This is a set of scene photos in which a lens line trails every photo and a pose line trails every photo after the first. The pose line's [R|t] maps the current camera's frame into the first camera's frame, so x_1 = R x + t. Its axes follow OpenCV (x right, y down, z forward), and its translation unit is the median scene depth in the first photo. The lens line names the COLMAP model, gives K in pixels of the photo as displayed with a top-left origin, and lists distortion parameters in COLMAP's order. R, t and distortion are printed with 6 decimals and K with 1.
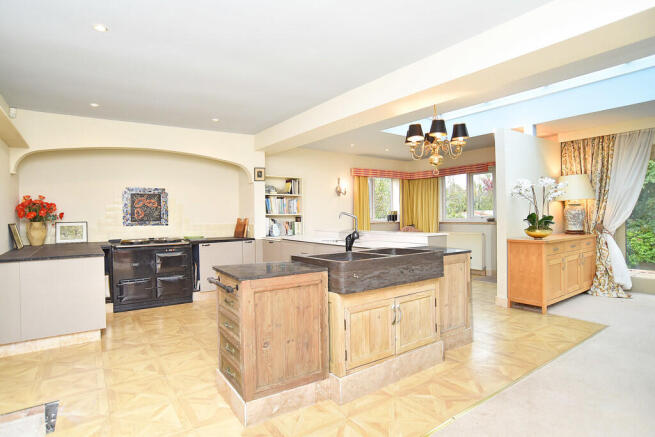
lens RADIAL K [[347.5, 0, 327.5], [0, 347.5, 218.5], [0, 0, 1]] dist [-0.018475, 0.001918]
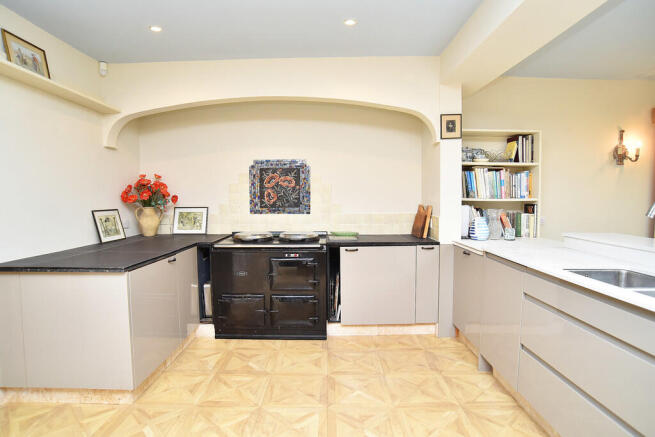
lens RADIAL K [[367.6, 0, 327.5], [0, 367.6, 218.5], [0, 0, 1]] dist [-0.055913, 0.001463]
pose [[0.808016, 0.049601, -0.587070, -0.008212], [-0.013770, 0.997768, 0.065348, -0.019170], [0.589000, -0.044719, 0.806895, 0.443645]]
